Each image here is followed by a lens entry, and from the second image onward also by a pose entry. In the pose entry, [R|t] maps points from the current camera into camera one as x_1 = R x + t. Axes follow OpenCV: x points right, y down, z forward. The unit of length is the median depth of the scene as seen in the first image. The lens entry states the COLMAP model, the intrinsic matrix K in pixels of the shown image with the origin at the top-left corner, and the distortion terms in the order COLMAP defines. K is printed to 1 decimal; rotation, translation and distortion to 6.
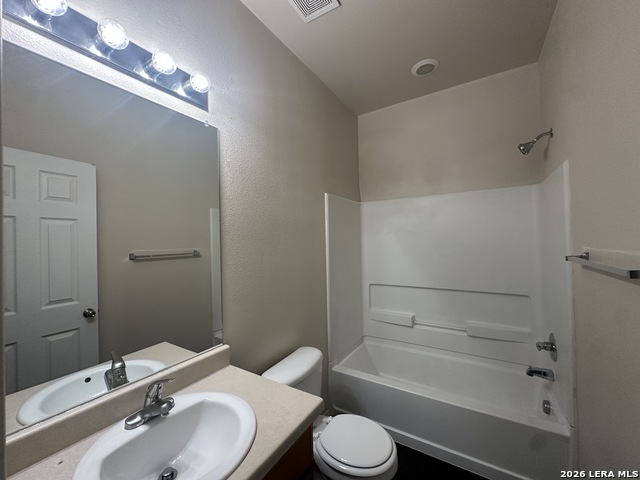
lens RADIAL K [[255.4, 0, 320.0], [0, 255.4, 240.0], [0, 0, 1]] dist [-0.002229, -0.000082]
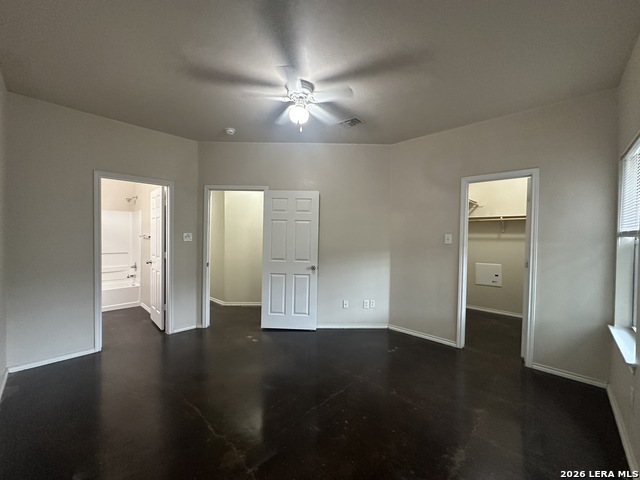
lens RADIAL K [[255.4, 0, 320.0], [0, 255.4, 240.0], [0, 0, 1]] dist [-0.002229, -0.000082]
pose [[0.194146, 0.004600, 0.980962, -1.678256], [-0.025284, 0.999680, 0.000317, 0.037796], [-0.980647, -0.024865, 0.194200, -1.776581]]
